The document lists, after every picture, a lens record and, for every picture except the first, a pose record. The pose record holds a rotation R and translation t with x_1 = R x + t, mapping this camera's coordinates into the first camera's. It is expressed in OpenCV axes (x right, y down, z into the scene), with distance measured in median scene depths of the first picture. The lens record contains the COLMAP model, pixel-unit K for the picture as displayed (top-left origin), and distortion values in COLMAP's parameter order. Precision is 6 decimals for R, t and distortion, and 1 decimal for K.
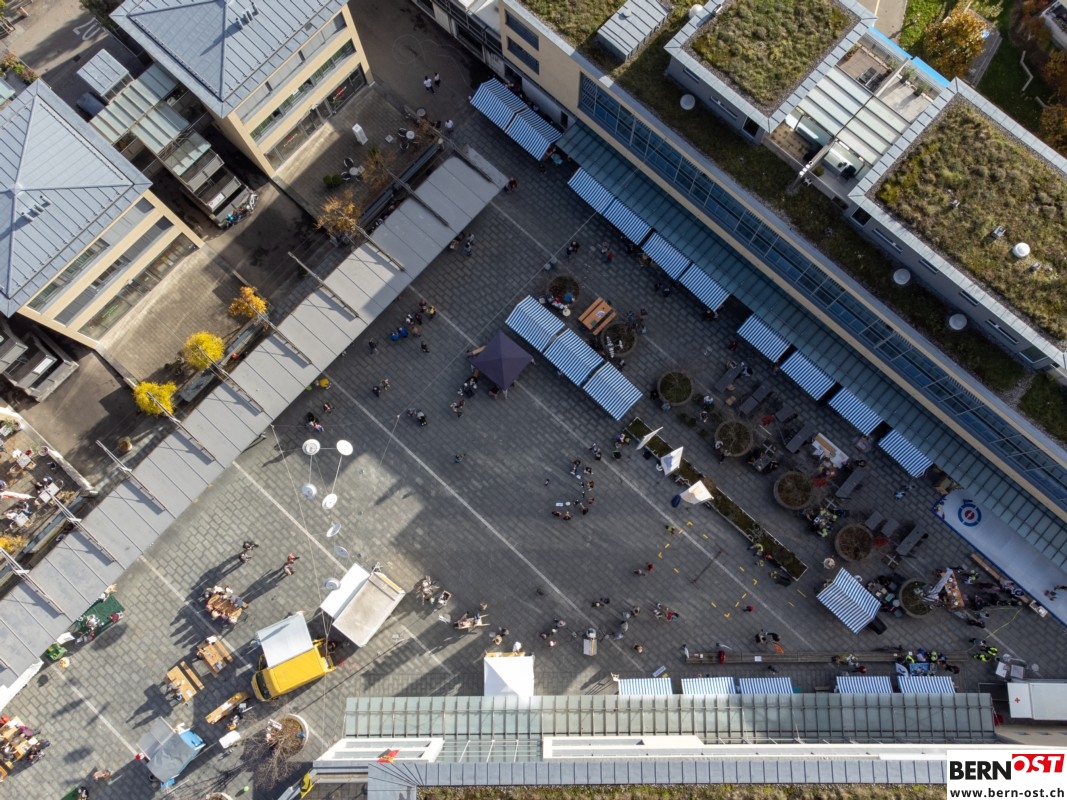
lens RADIAL K [[790.1, 0, 533.5], [0, 790.1, 400.0], [0, 0, 1]] dist [0.041706, -0.000613]
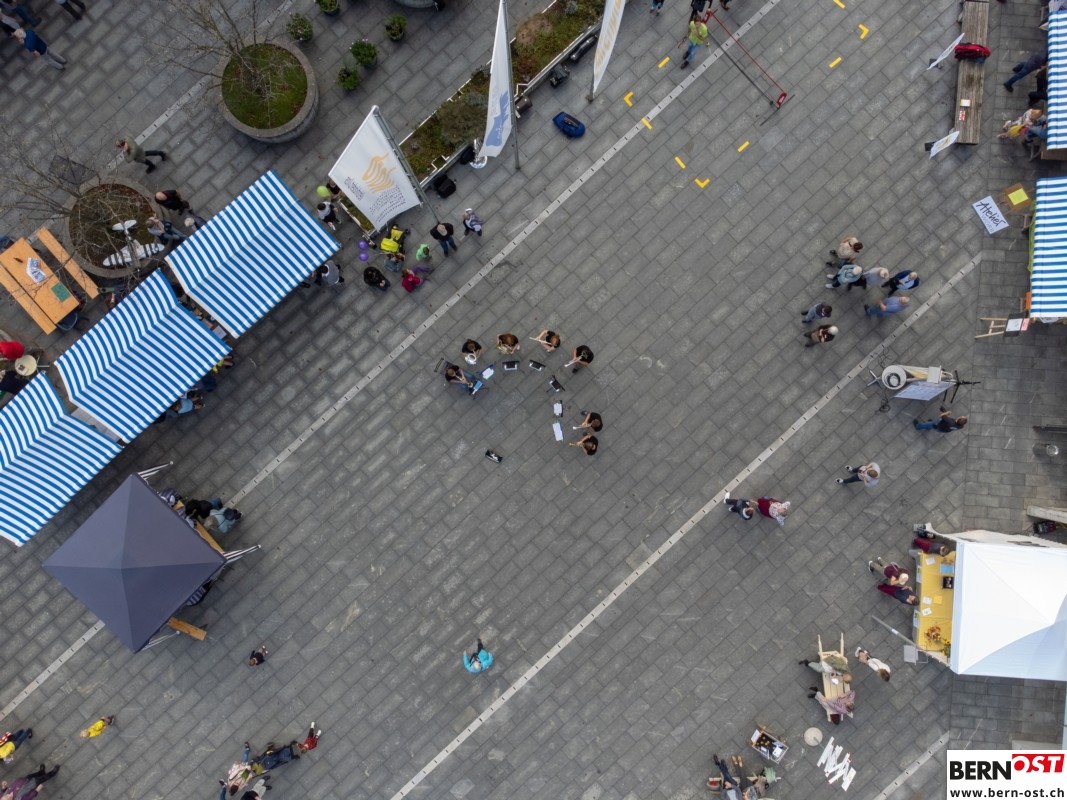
lens RADIAL K [[790.1, 0, 533.5], [0, 790.1, 400.0], [0, 0, 1]] dist [0.041706, -0.000613]
pose [[0.078517, -0.996476, 0.029494, 0.034926], [0.976431, 0.082836, 0.199301, 0.044297], [-0.201042, 0.013151, 0.979494, 0.623622]]
